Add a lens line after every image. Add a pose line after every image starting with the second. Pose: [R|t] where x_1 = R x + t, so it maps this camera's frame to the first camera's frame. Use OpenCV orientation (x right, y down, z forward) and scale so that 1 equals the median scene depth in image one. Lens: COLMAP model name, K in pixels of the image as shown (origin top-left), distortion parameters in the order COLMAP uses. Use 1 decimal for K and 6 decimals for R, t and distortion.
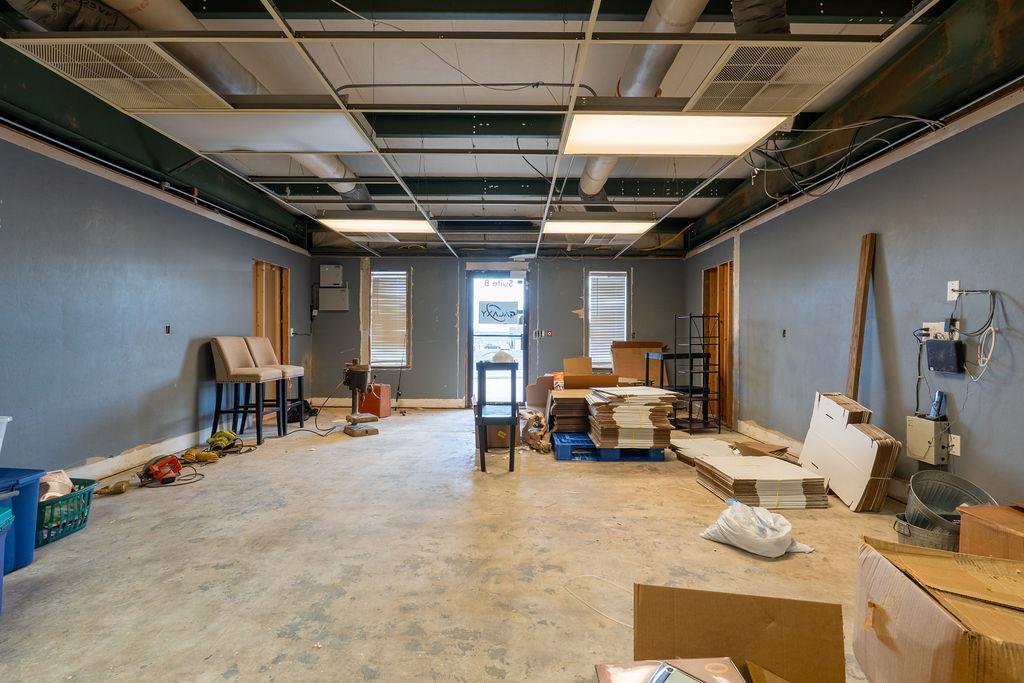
lens RADIAL K [[467.0, 0, 514.6], [0, 467.0, 340.9], [0, 0, 1]] dist [0.001591, 0.000336]
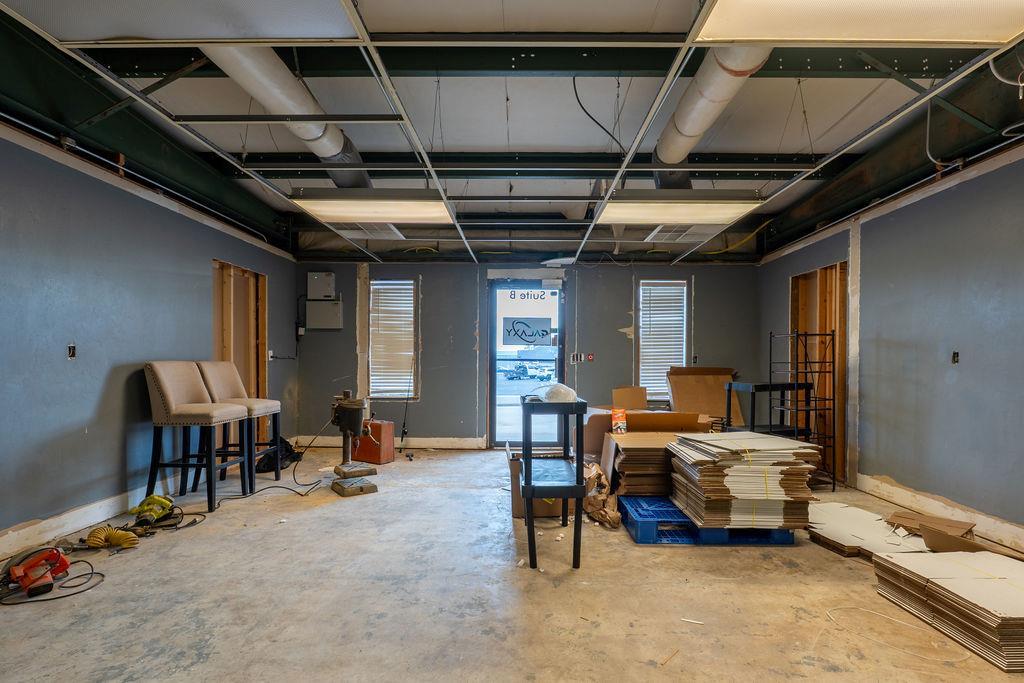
lens RADIAL K [[467.0, 0, 516.7], [0, 467.0, 363.7], [0, 0, 1]] dist [0.001591, 0.000336]
pose [[0.999979, 0.000789, -0.006501, -0.067181], [-0.000796, 0.999999, -0.001033, -0.004843], [0.006500, 0.001038, 0.999978, 0.267202]]
